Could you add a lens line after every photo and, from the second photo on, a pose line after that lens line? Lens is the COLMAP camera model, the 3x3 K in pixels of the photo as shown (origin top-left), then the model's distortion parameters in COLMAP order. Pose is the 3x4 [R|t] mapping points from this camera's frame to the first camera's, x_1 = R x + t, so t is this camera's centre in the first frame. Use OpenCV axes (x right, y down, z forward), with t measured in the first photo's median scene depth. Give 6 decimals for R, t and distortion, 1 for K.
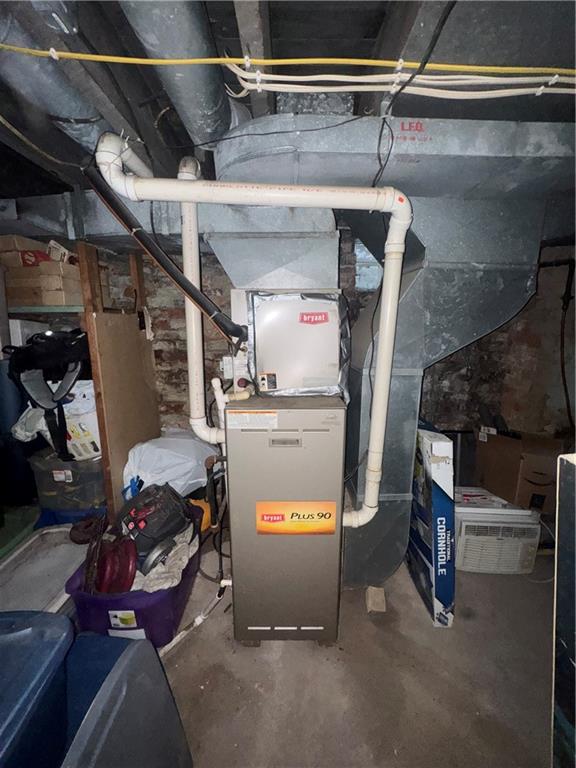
lens RADIAL K [[308.6, 0, 290.7], [0, 308.6, 383.4], [0, 0, 1]] dist [-0.001815, -0.000110]
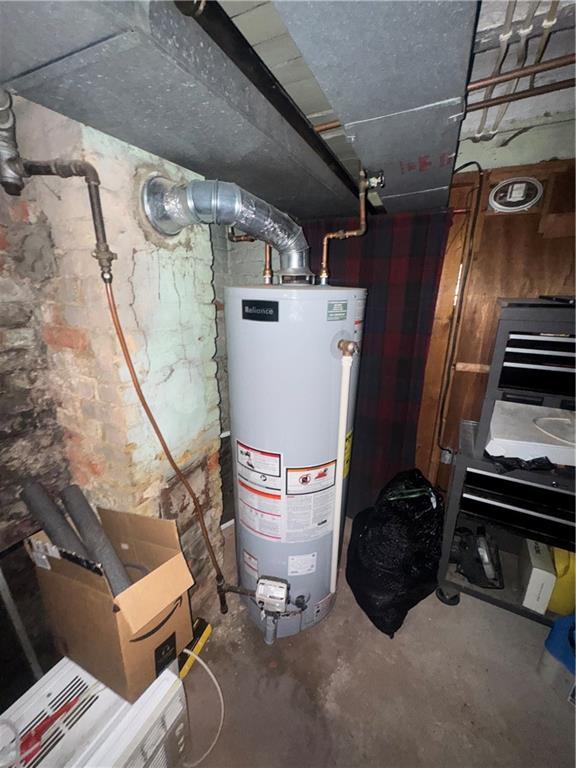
lens RADIAL K [[308.6, 0, 289.6], [0, 308.6, 383.7], [0, 0, 1]] dist [-0.001815, -0.000110]
pose [[0.452567, -0.257200, 0.853833, 0.457791], [0.168288, 0.964930, 0.201466, -0.108625], [-0.875707, 0.052513, 0.479979, 0.429450]]
